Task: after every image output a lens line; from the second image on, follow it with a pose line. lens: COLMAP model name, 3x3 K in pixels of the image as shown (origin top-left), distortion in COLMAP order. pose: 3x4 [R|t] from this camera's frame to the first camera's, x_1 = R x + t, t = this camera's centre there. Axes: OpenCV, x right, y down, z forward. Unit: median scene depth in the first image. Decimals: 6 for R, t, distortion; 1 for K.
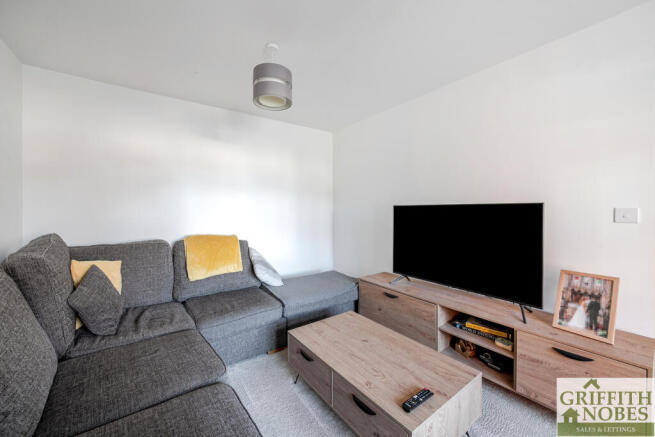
lens RADIAL K [[256.1, 0, 328.4], [0, 256.1, 215.3], [0, 0, 1]] dist [0.001212, 0.000065]
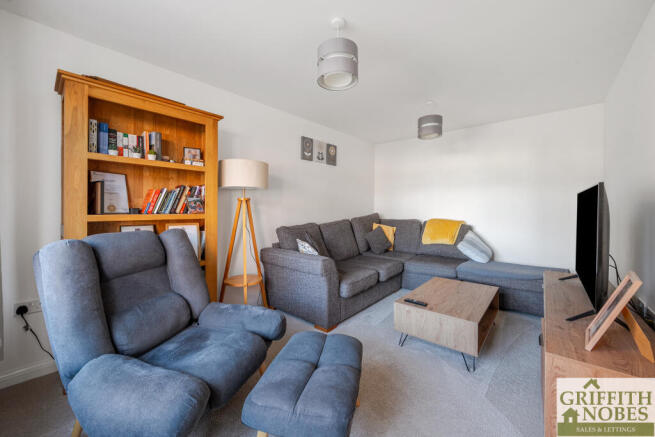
lens RADIAL K [[256.1, 0, 328.4], [0, 256.1, 213.5], [0, 0, 1]] dist [0.001212, 0.000065]
pose [[0.215641, 0.012691, -0.976390, 0.985439], [-0.021346, 0.999738, 0.008281, 0.051488], [0.976239, 0.019056, 0.215855, 0.008001]]
